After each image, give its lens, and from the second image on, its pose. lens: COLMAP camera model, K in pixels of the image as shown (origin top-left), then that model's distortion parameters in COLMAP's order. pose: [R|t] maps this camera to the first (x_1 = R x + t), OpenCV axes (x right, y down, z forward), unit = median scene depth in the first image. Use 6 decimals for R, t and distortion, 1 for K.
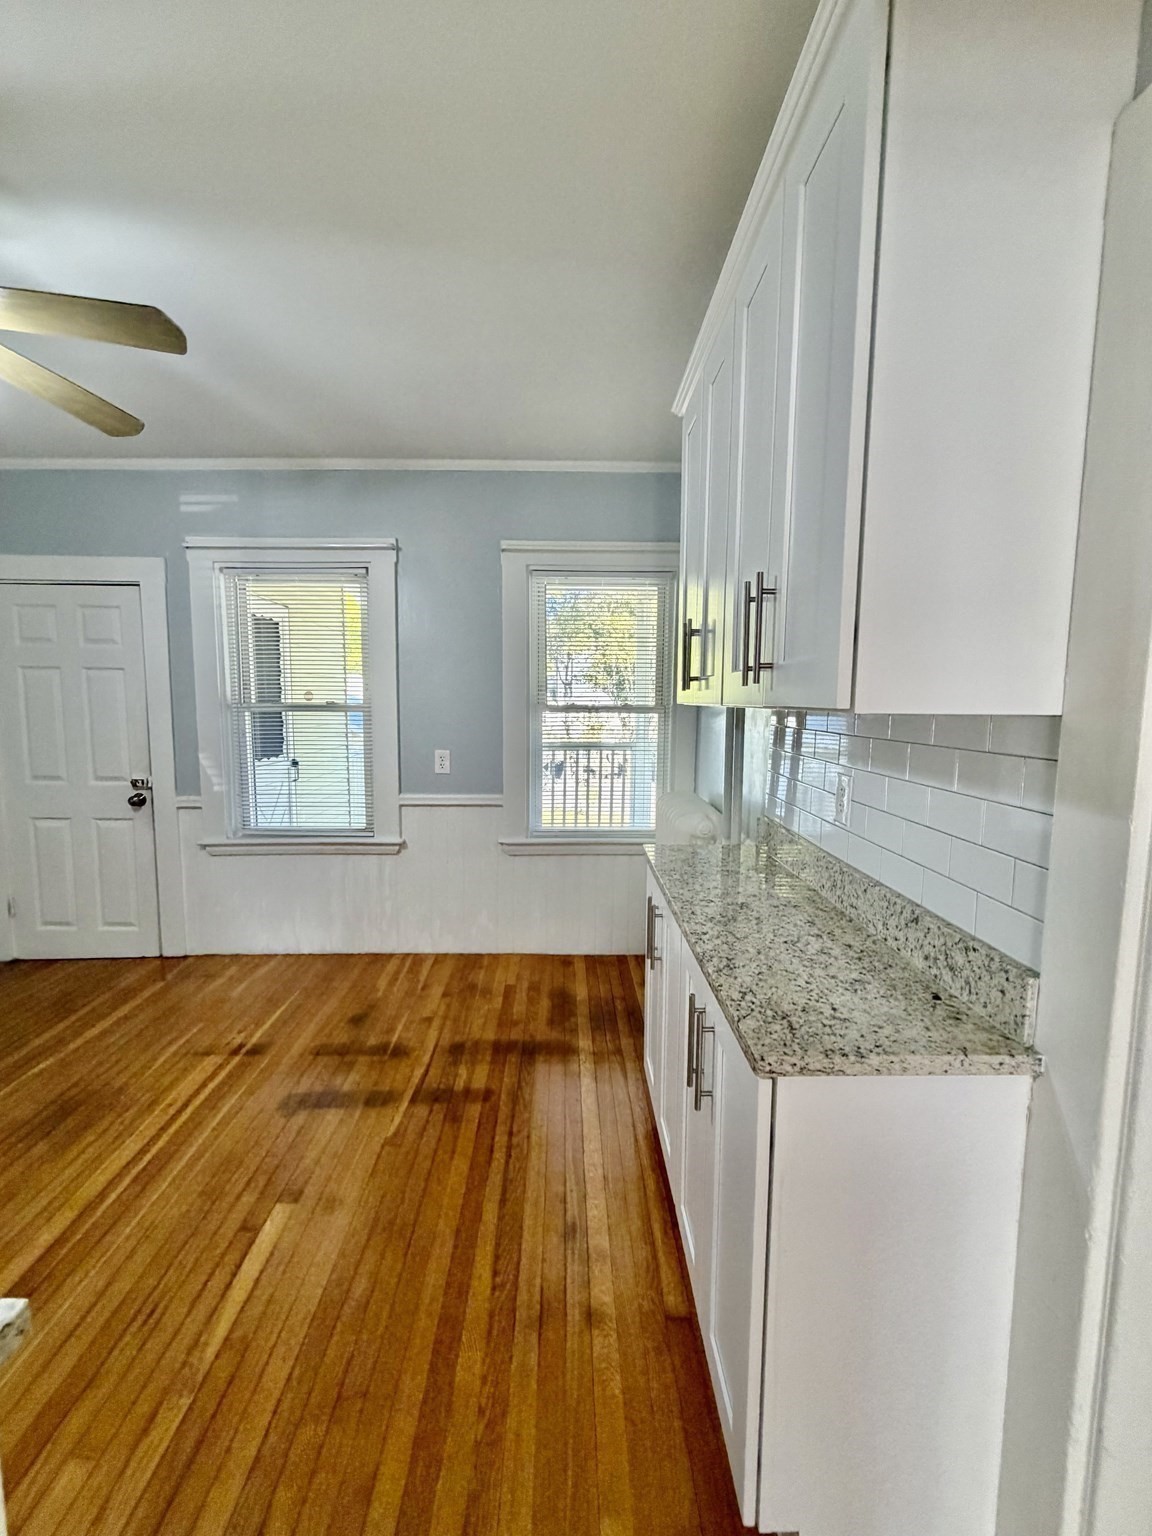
lens RADIAL K [[617.5, 0, 576.0], [0, 617.5, 764.0], [0, 0, 1]] dist [0.001517, 0.000192]
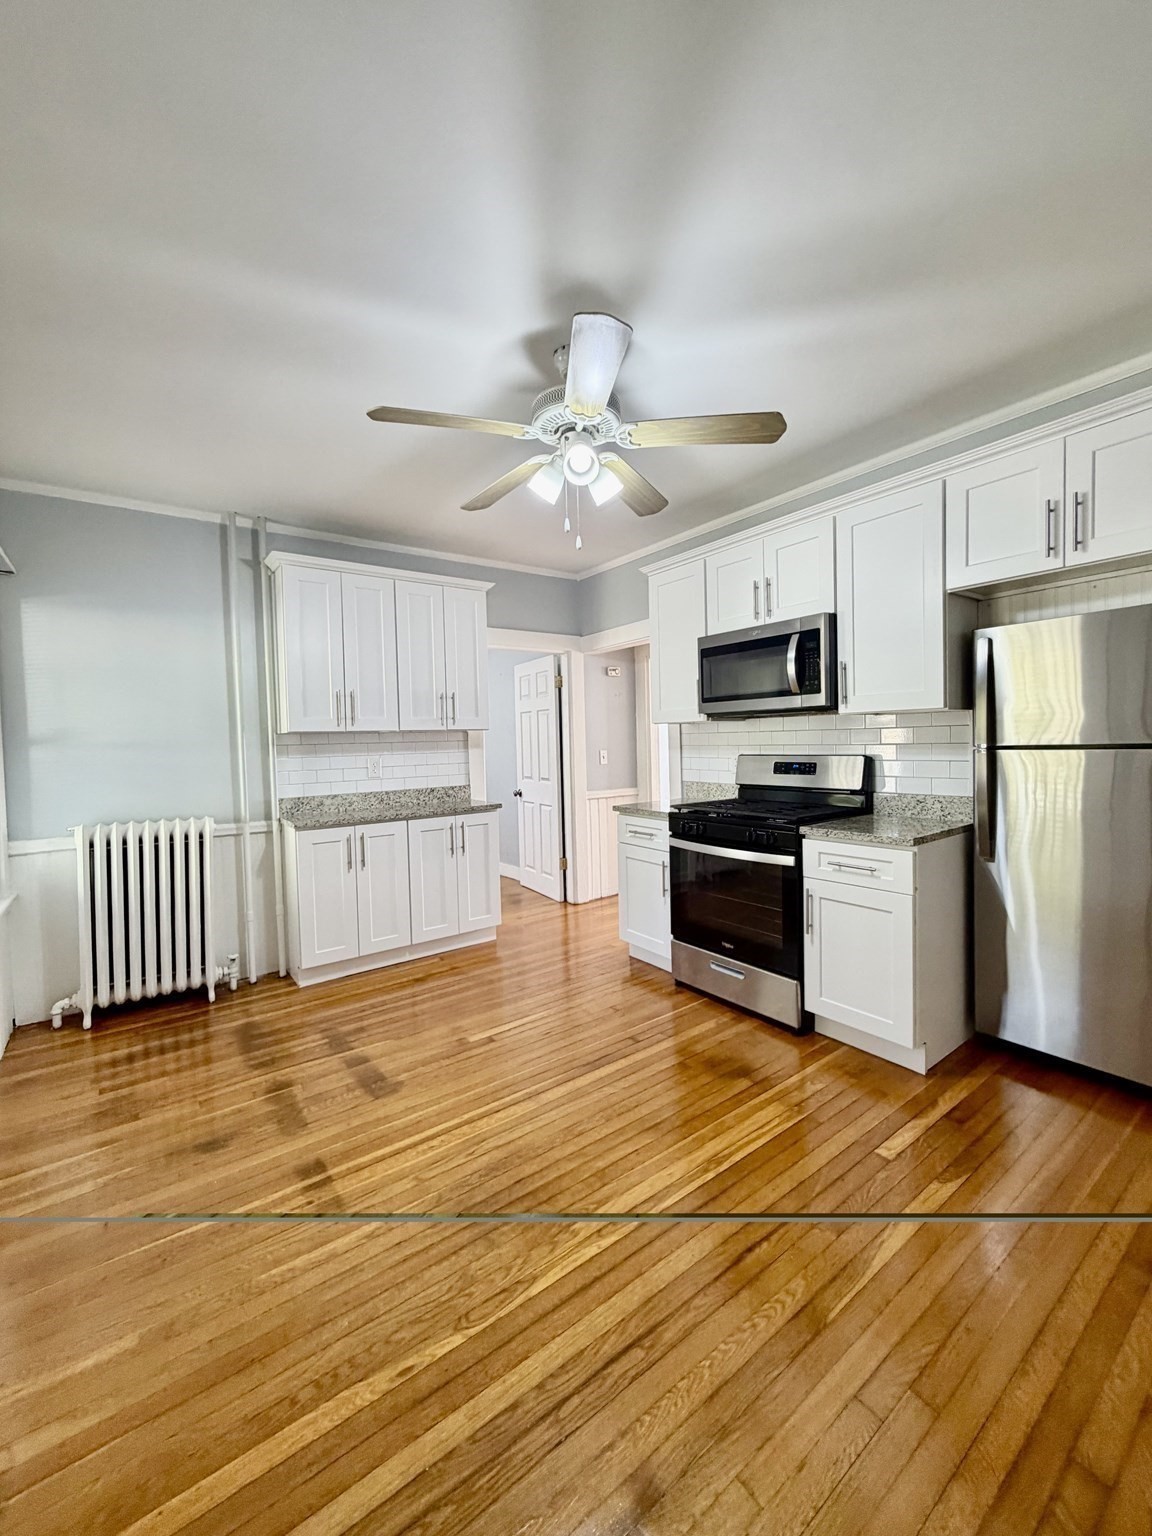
lens RADIAL K [[617.5, 0, 576.0], [0, 617.5, 764.0], [0, 0, 1]] dist [0.001517, 0.000192]
pose [[-0.578008, -0.029005, 0.815515, -1.321250], [0.101426, 0.989065, 0.107065, -0.090326], [-0.809703, 0.144599, -0.568746, 1.097165]]
